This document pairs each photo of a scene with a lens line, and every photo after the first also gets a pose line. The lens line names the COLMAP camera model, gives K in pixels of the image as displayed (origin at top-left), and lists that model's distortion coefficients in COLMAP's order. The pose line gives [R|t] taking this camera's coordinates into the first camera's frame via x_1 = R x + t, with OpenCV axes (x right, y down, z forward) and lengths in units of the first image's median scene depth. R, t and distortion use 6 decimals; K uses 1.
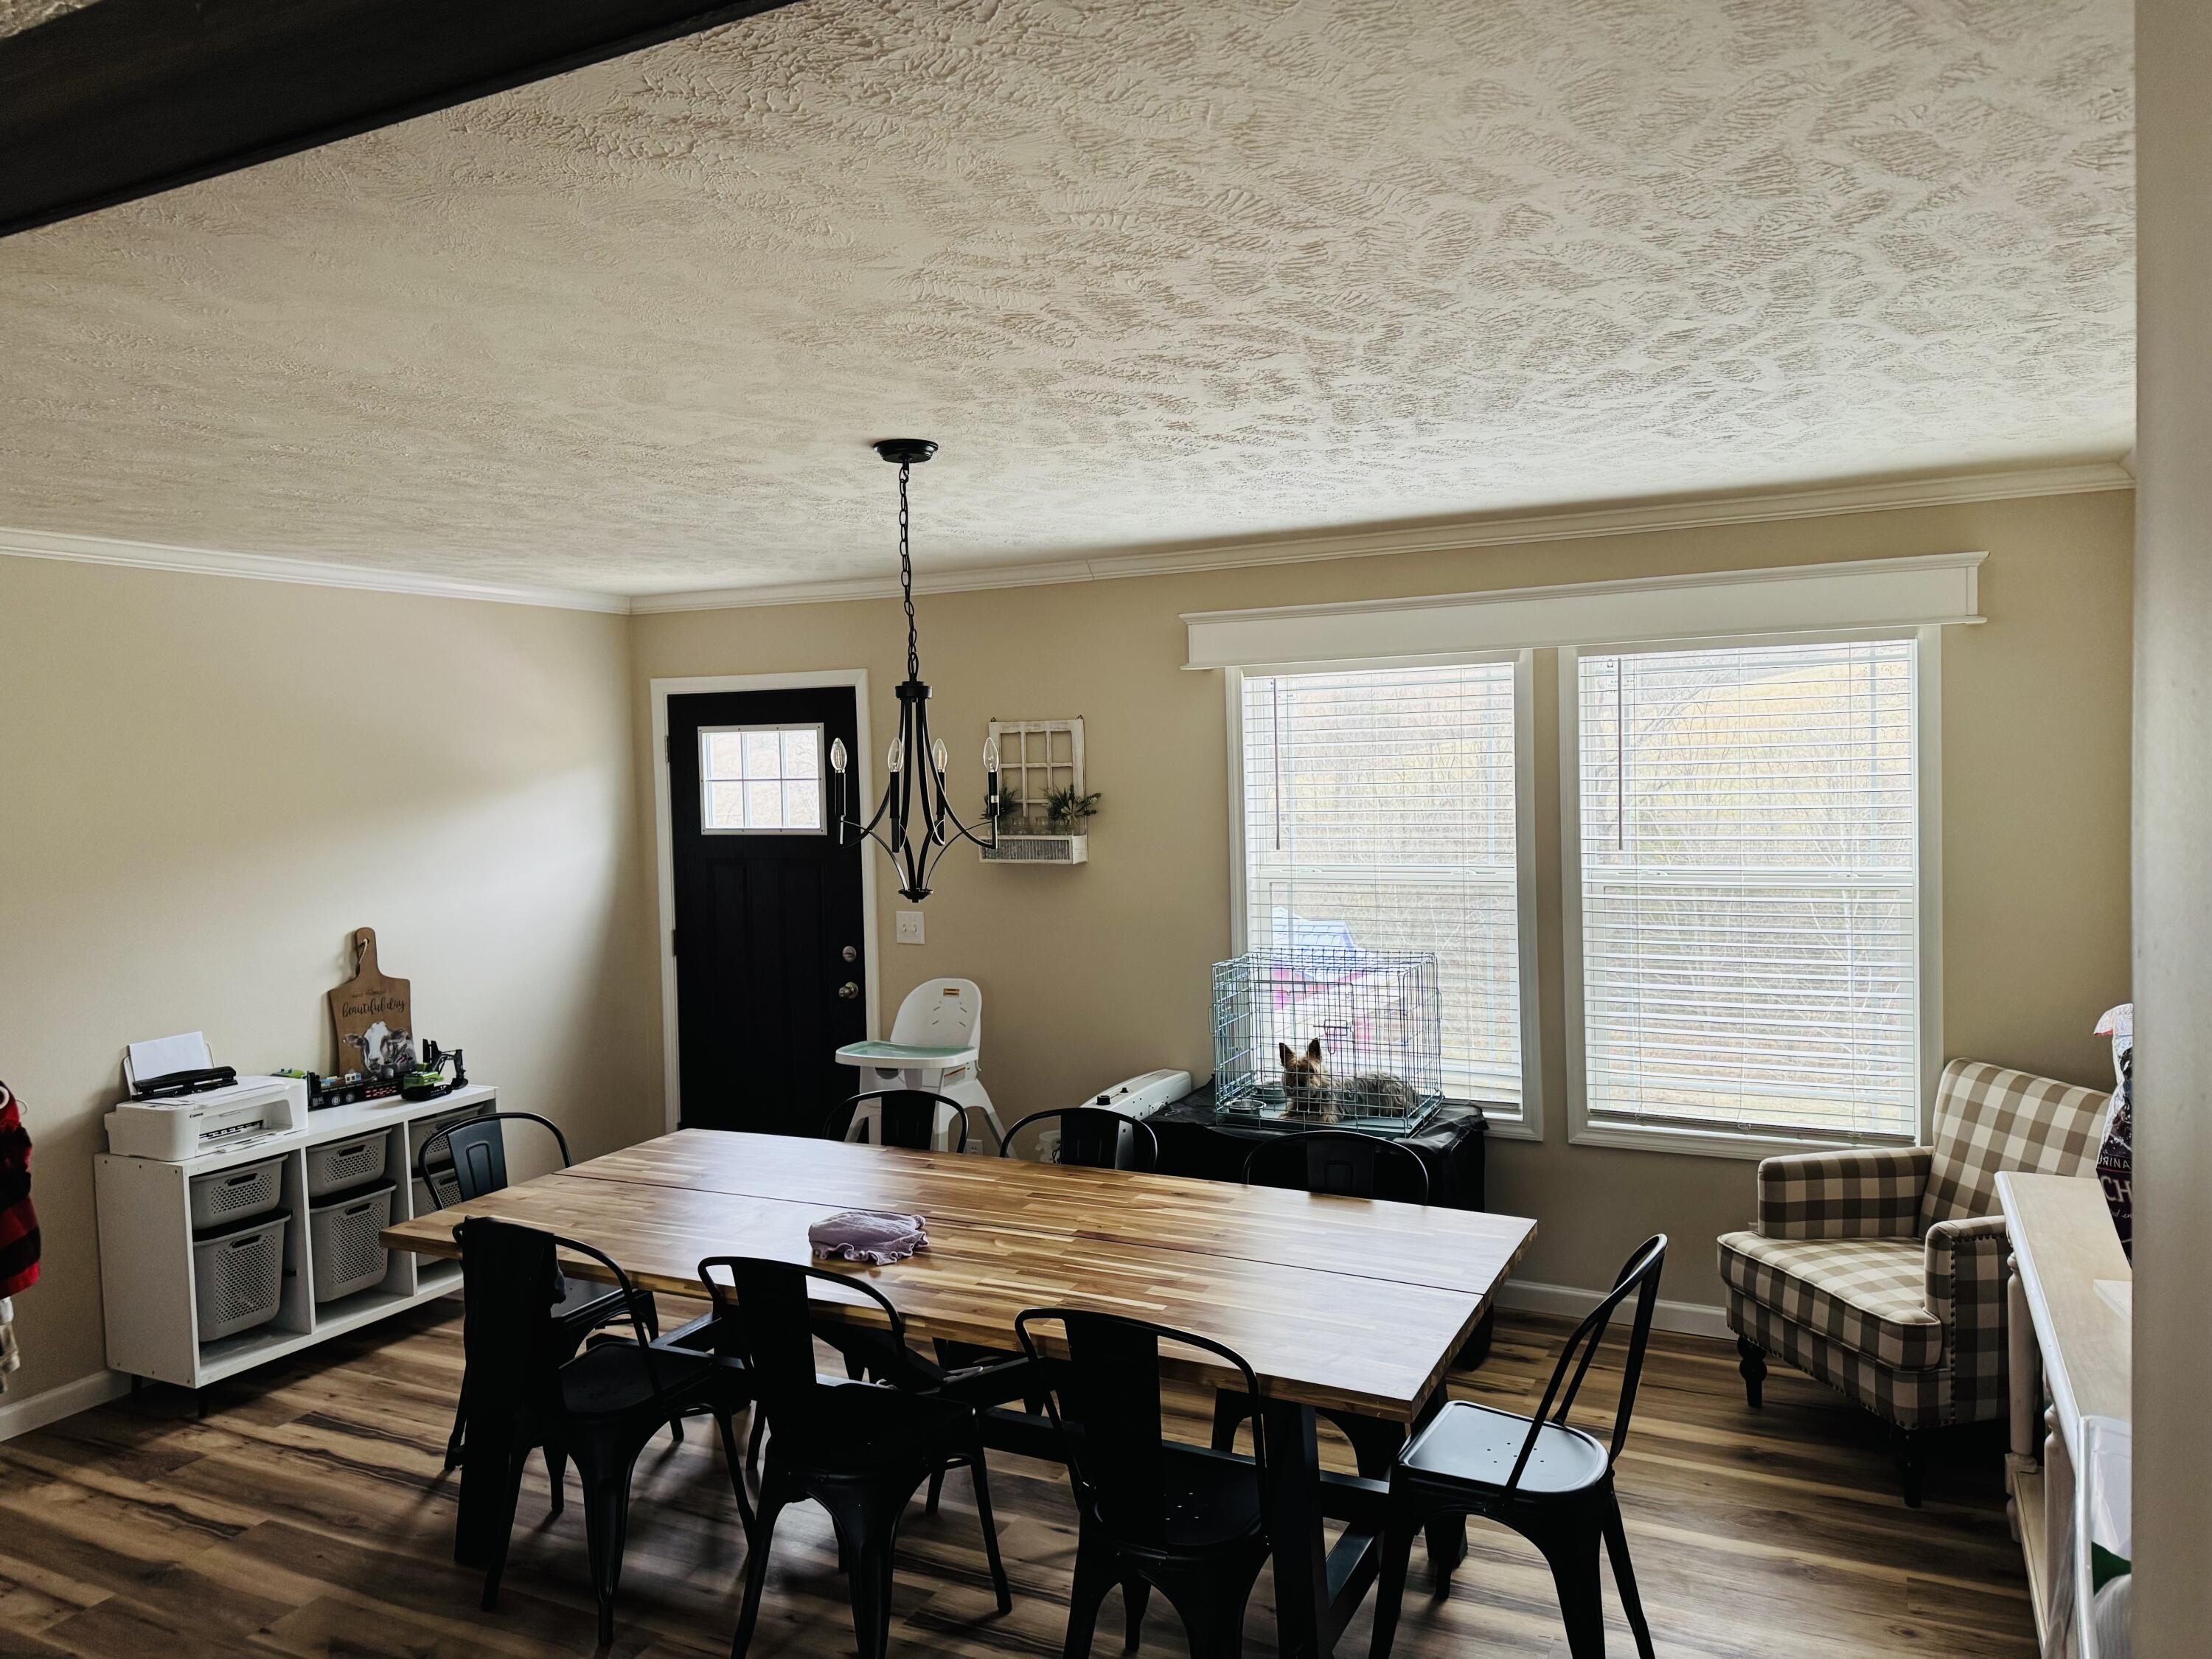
lens RADIAL K [[1534.7, 0, 1126.0], [0, 1534.7, 833.2], [0, 0, 1]] dist [0.072593, -0.072843]
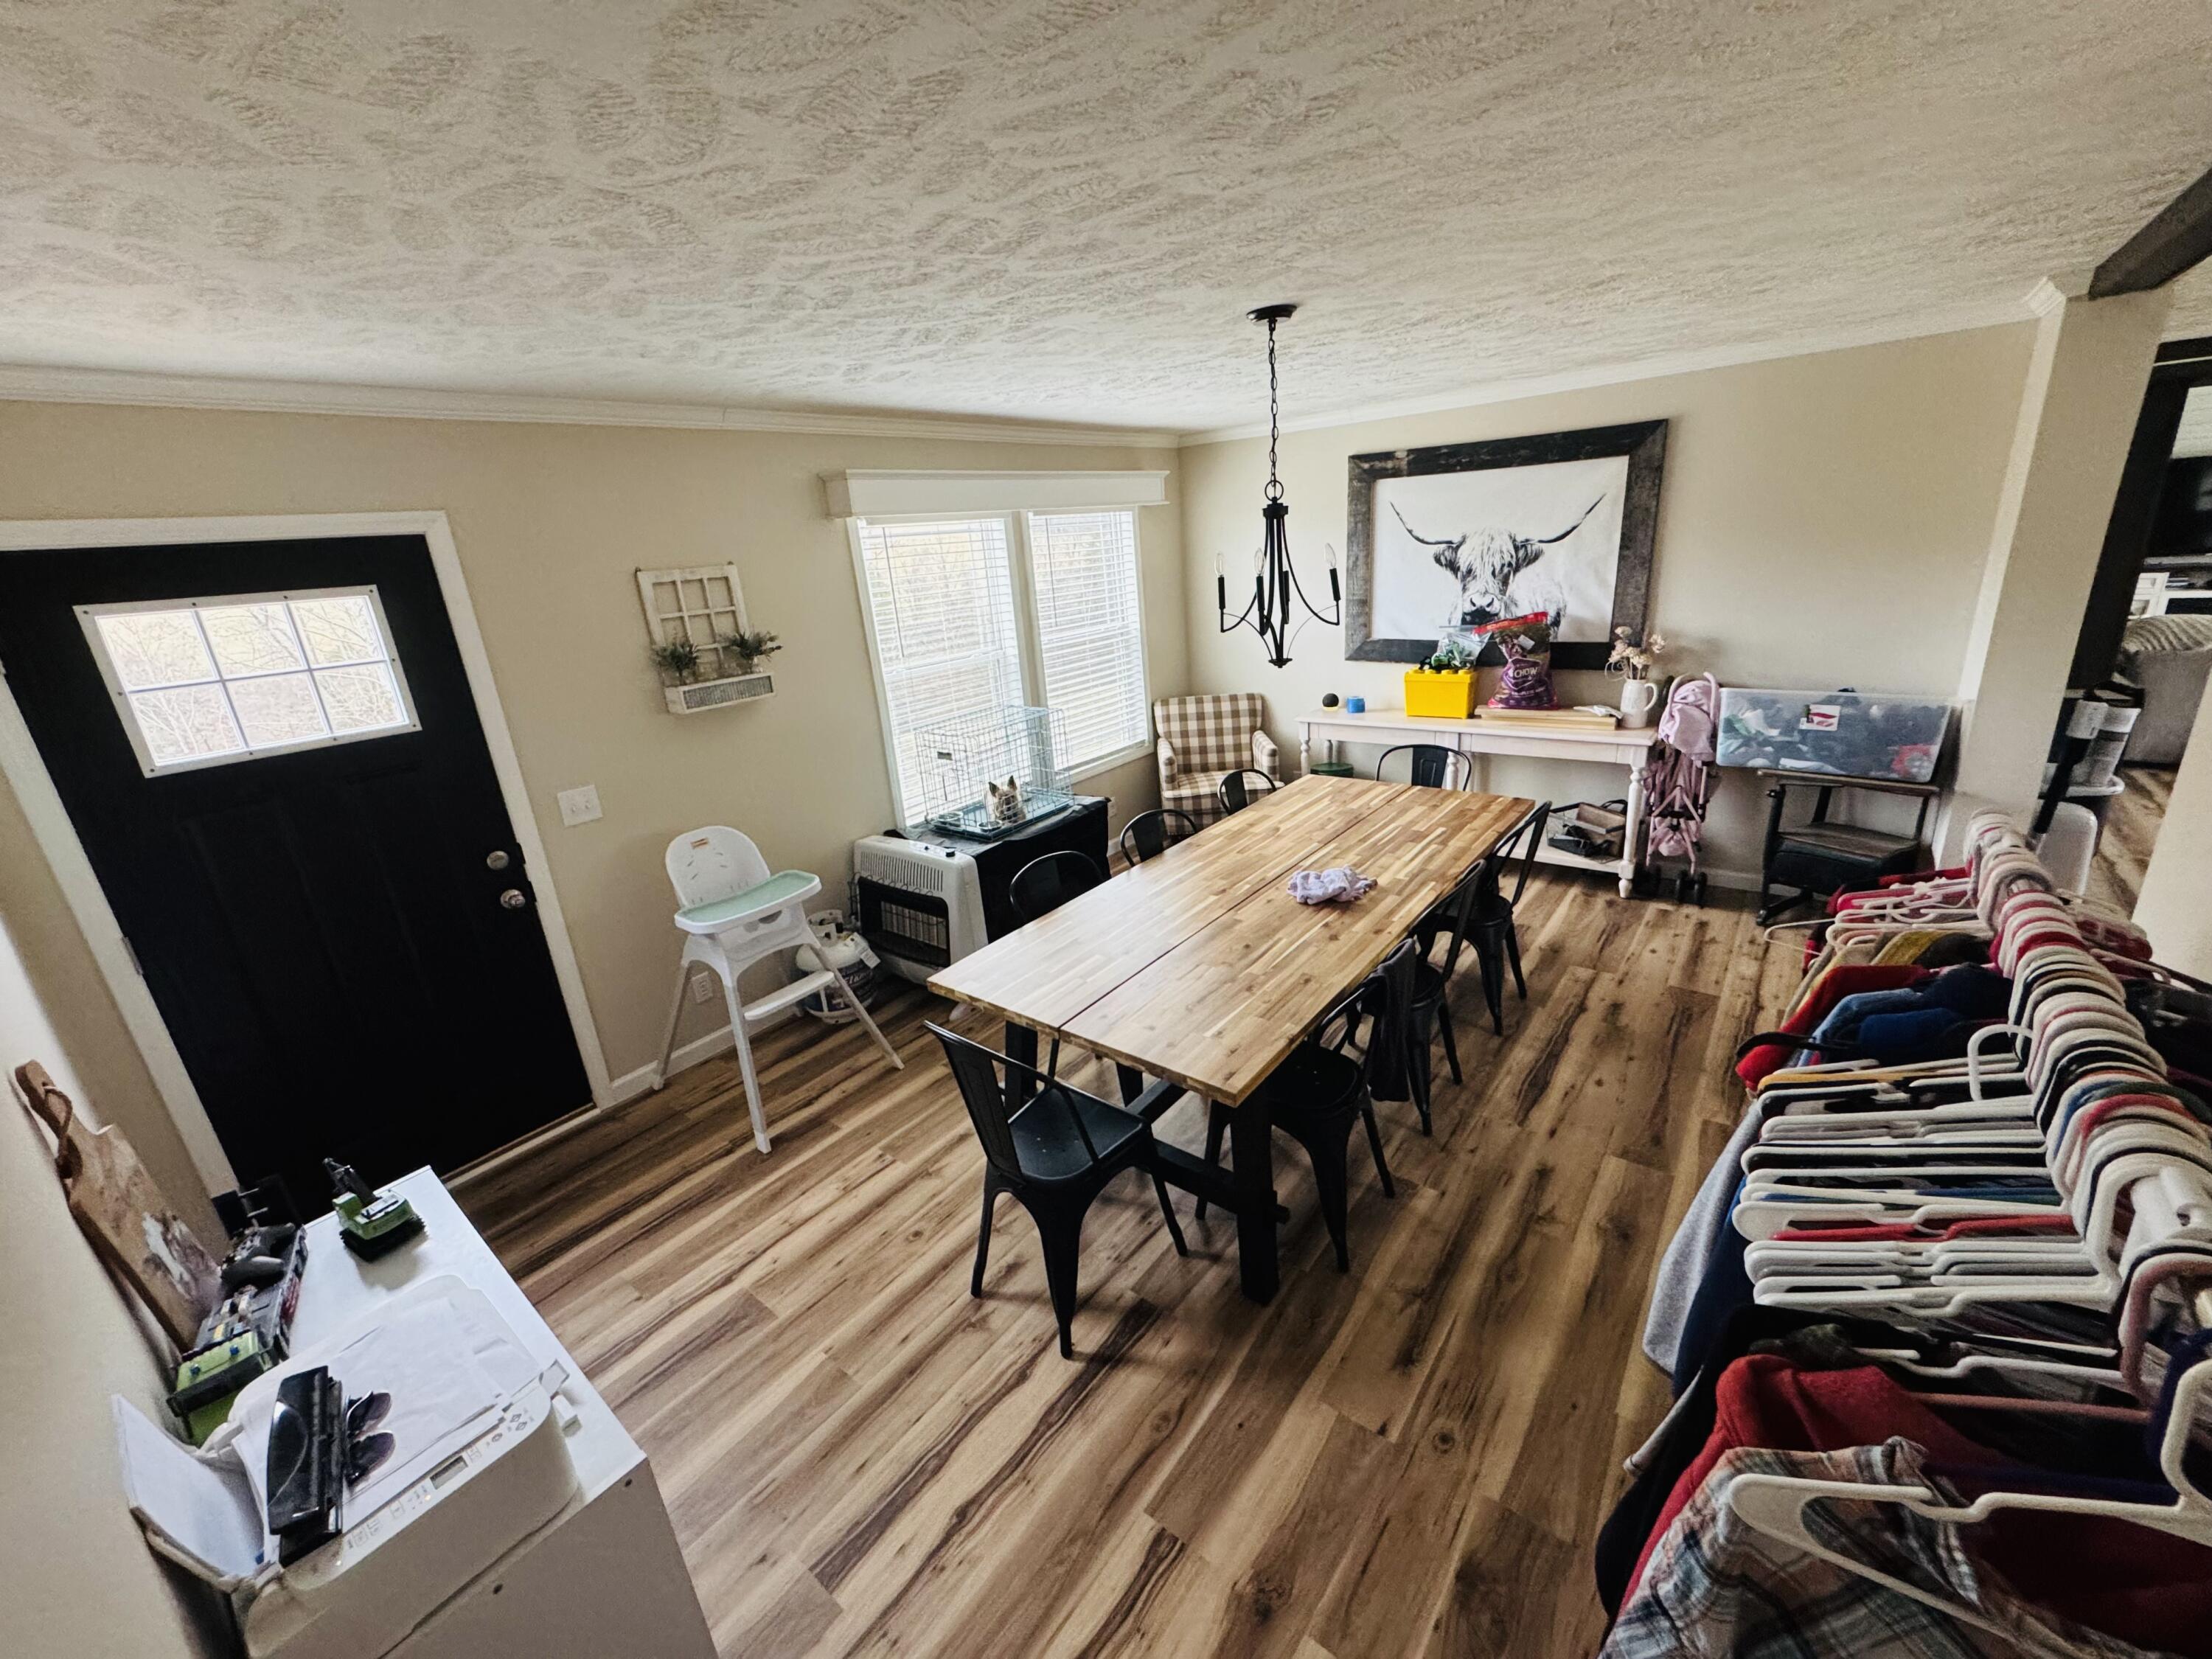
lens RADIAL K [[875.4, 0, 1114.3], [0, 875.4, 821.6], [0, 0, 1]] dist [0.003431, 0.000542]
pose [[0.226665, -0.291184, 0.929427, -0.632991], [0.122865, 0.955189, 0.269291, -0.036345], [-0.966192, 0.053156, 0.252284, 0.622889]]
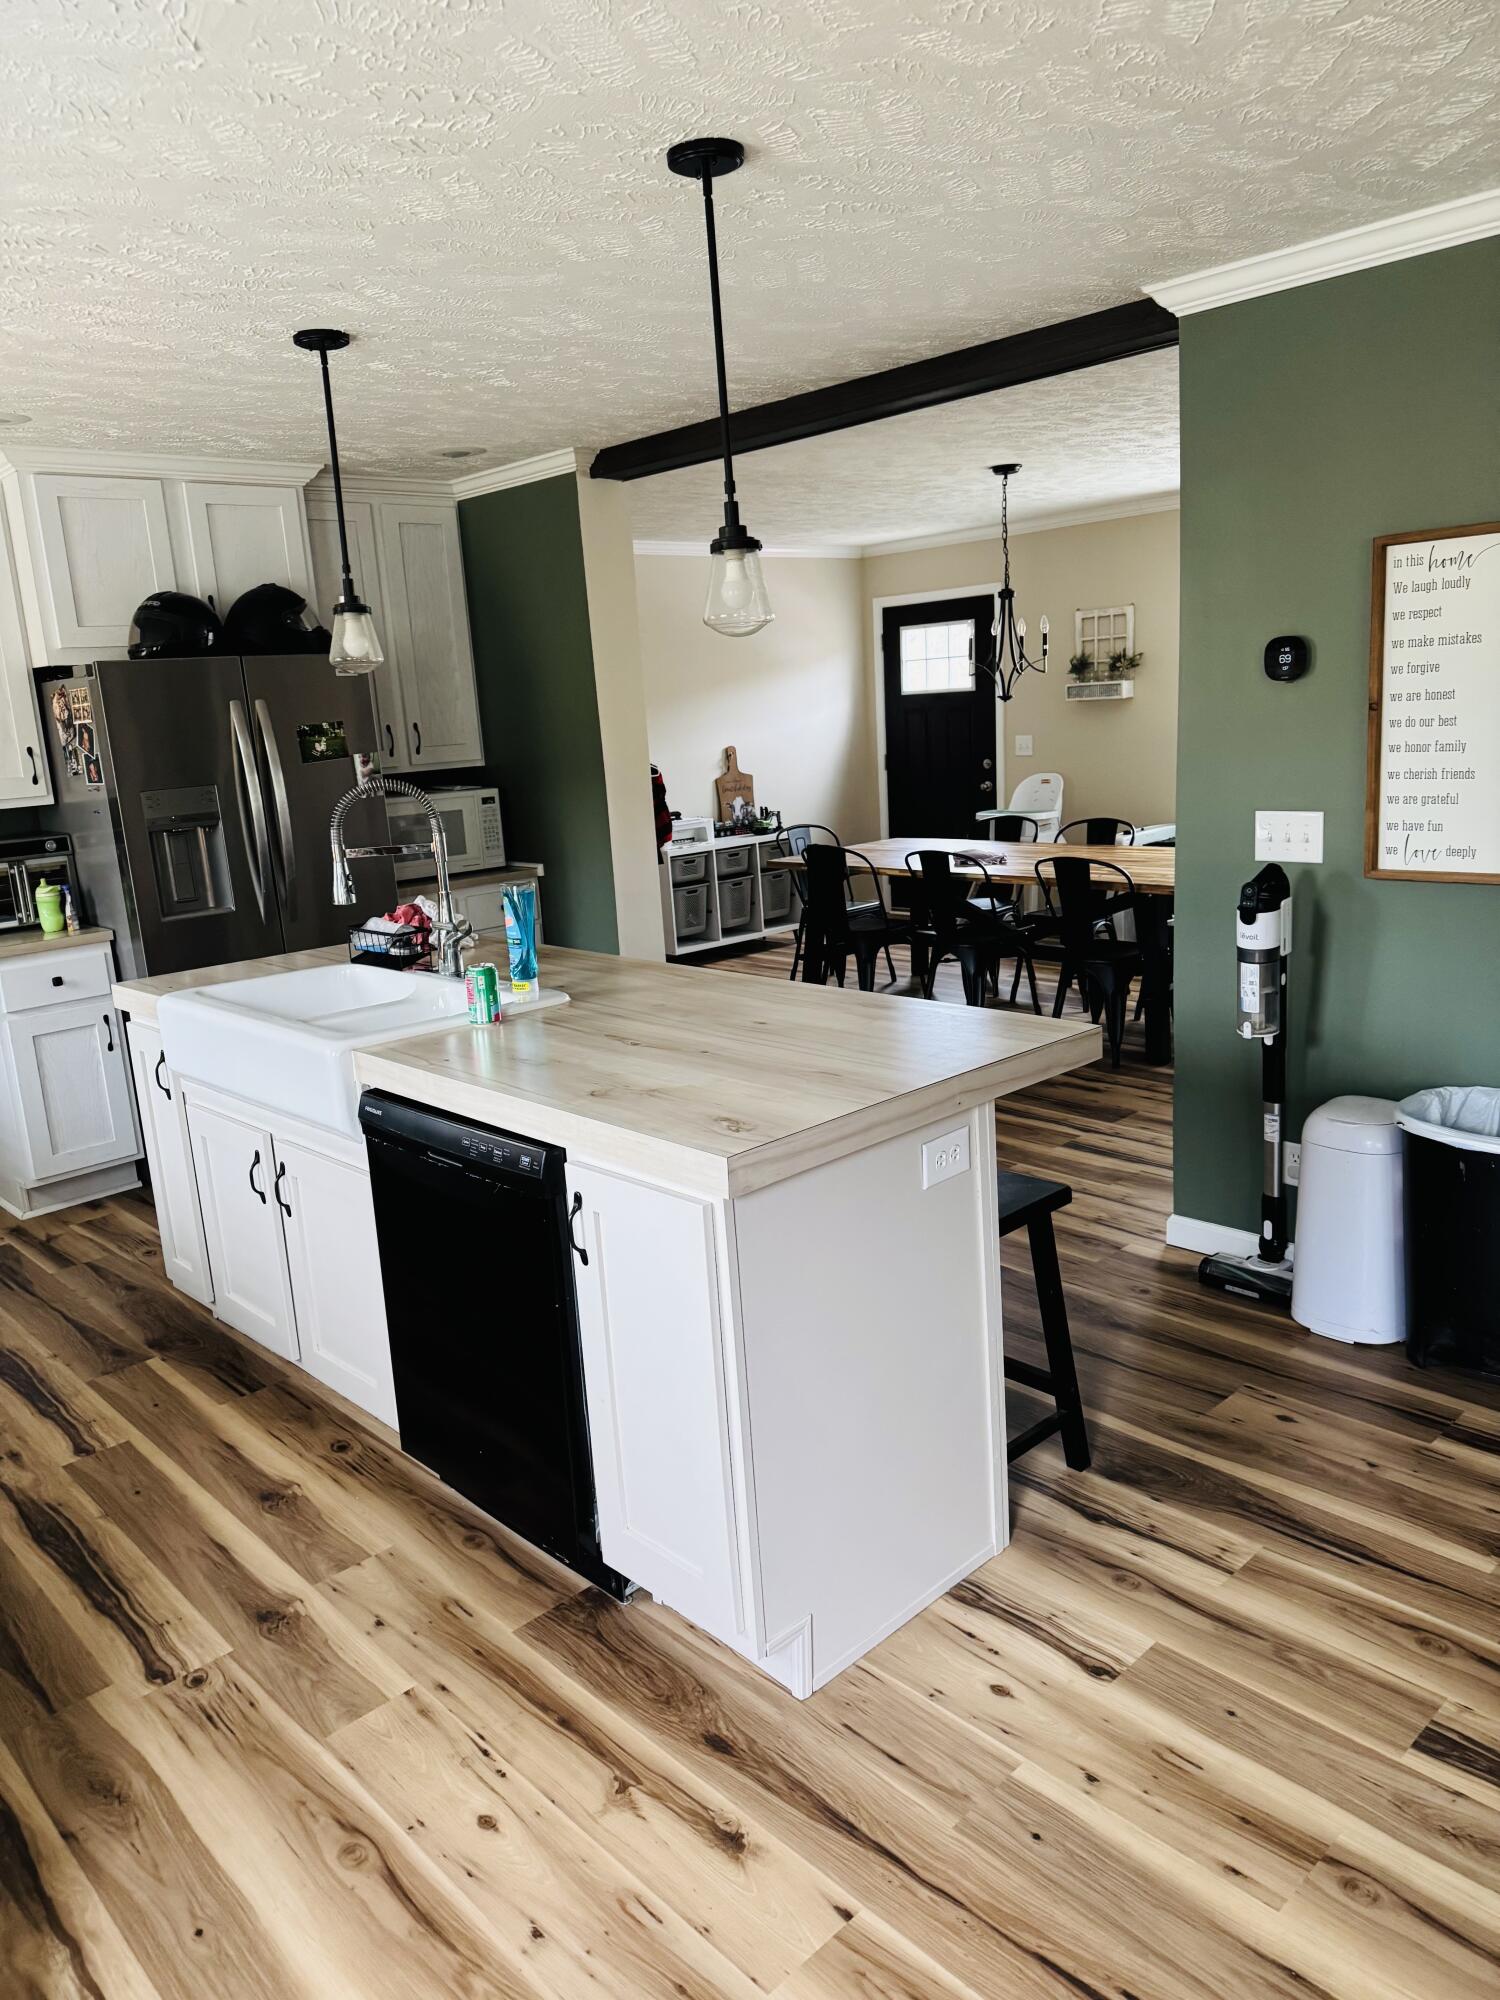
lens RADIAL K [[1387.6, 0, 723.4], [0, 1387.6, 1021.5], [0, 0, 1]] dist [0.072593, -0.072843]
pose [[0.925704, 0.052297, -0.374616, 0.154884], [0.022280, 0.981137, 0.192024, 0.064755], [0.377592, -0.186104, 0.907078, -0.604366]]
